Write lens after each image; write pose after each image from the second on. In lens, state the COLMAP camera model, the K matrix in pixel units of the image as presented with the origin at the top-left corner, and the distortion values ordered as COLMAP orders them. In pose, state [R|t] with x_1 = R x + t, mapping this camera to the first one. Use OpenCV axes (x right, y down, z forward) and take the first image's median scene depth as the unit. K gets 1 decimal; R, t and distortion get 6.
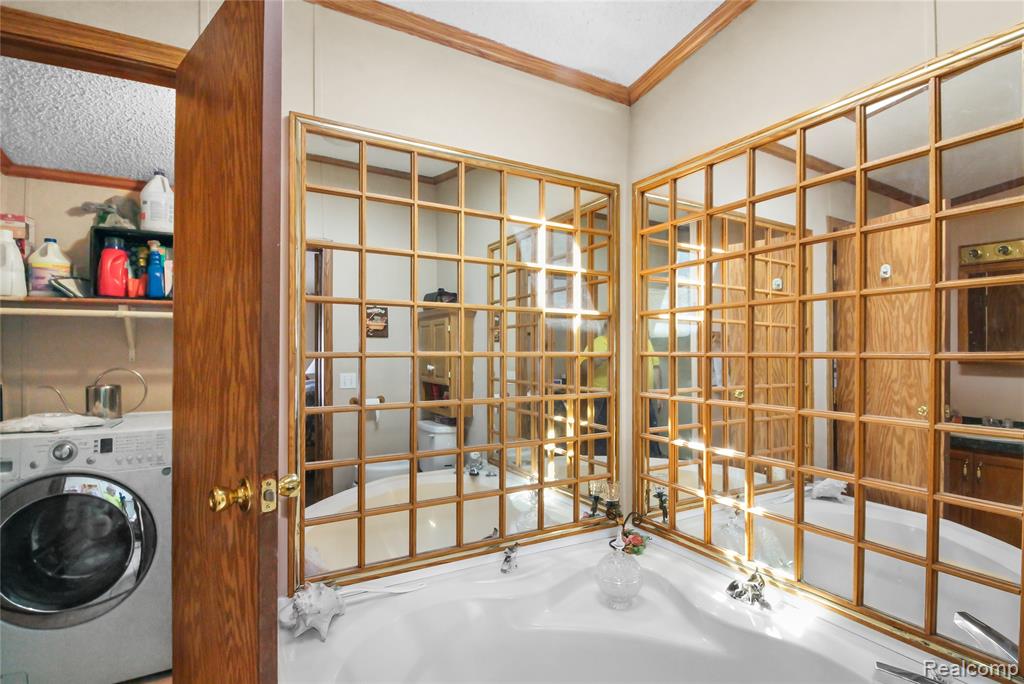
lens RADIAL K [[501.9, 0, 523.3], [0, 501.9, 357.7], [0, 0, 1]] dist [-0.002043, -0.000139]
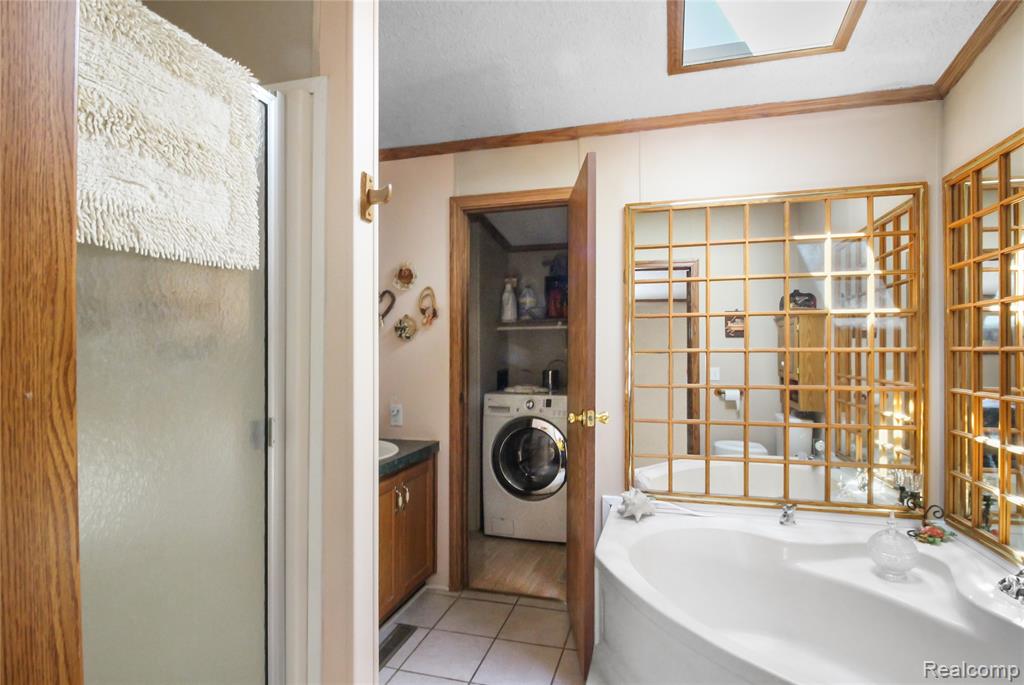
lens RADIAL K [[501.9, 0, 523.3], [0, 501.9, 358.2], [0, 0, 1]] dist [-0.002043, -0.000139]
pose [[0.704593, 0.005277, -0.709592, 0.364133], [-0.001284, 0.999980, 0.006162, 0.005938], [0.709611, -0.003430, 0.704586, -0.312639]]
